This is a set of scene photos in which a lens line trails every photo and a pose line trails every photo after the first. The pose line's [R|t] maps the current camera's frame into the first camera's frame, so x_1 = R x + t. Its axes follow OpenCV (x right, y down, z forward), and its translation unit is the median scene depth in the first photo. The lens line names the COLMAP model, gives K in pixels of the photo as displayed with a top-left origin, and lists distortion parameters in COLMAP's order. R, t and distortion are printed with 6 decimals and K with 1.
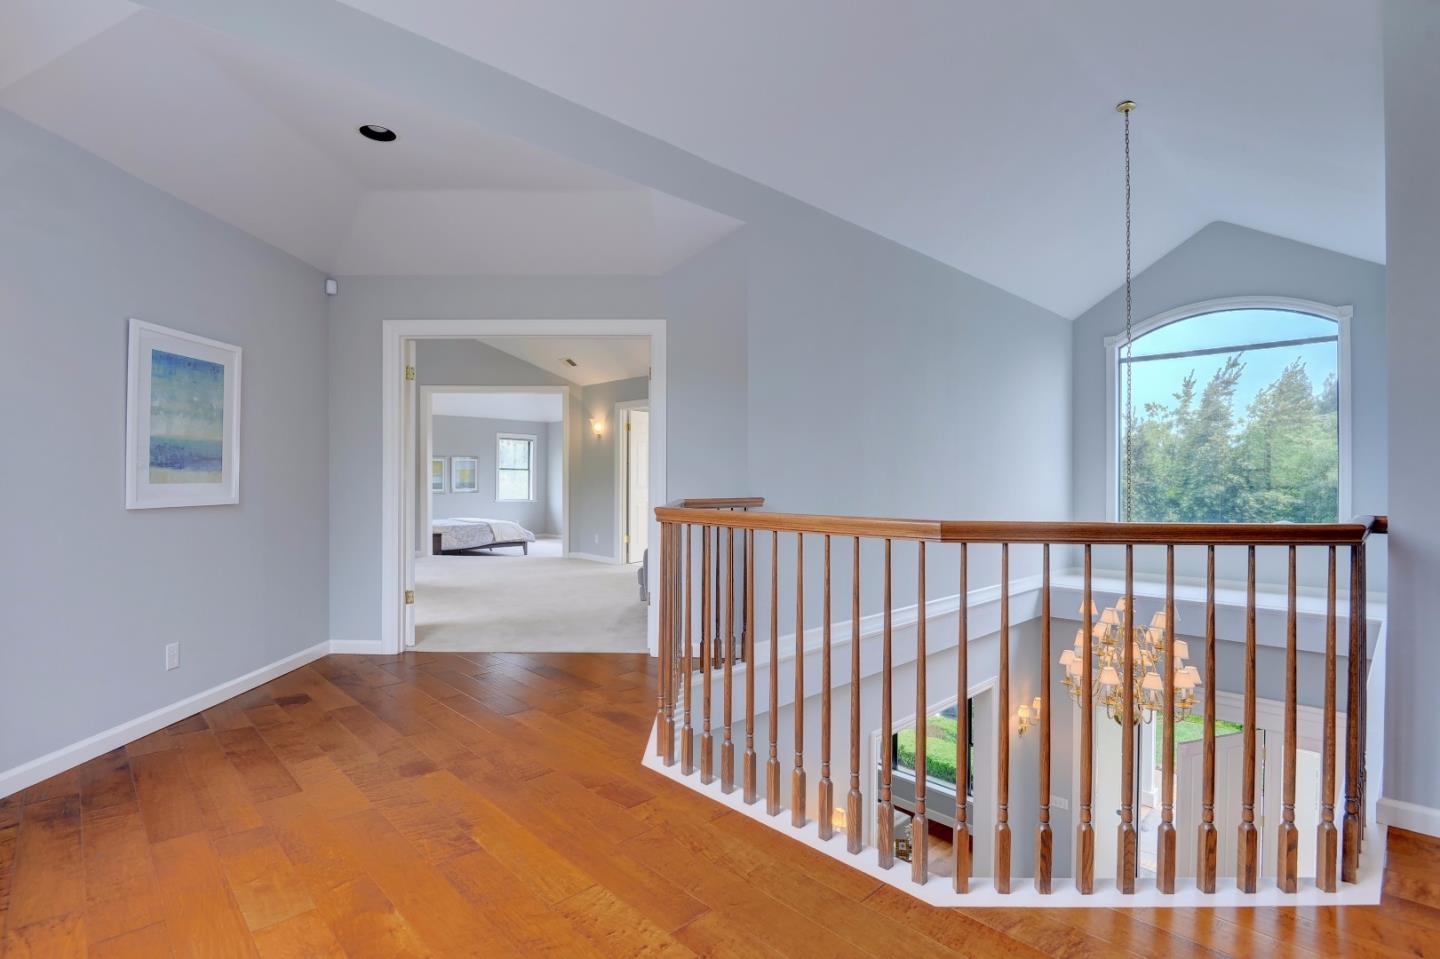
lens RADIAL K [[679.0, 0, 716.4], [0, 679.0, 477.5], [0, 0, 1]] dist [-0.001151, -0.017671]
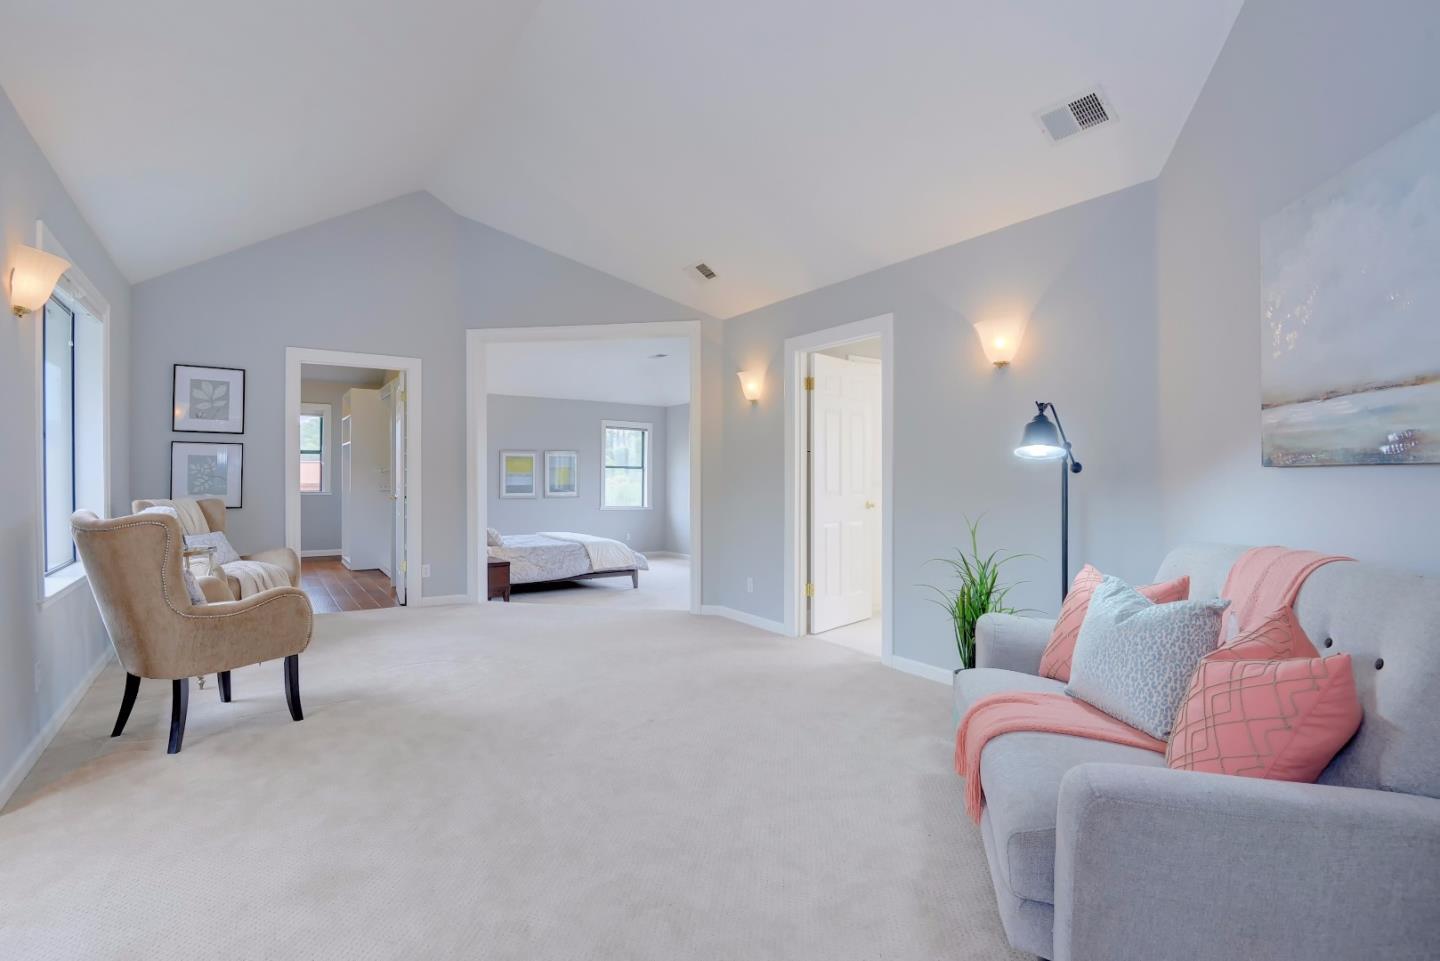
lens RADIAL K [[679.0, 0, 716.4], [0, 679.0, 478.5], [0, 0, 1]] dist [-0.001151, -0.017671]
pose [[0.985342, -0.001346, -0.170583, -0.082293], [0.001494, 0.999999, 0.000734, 0.000855], [0.170582, -0.000978, 0.985343, 0.335791]]
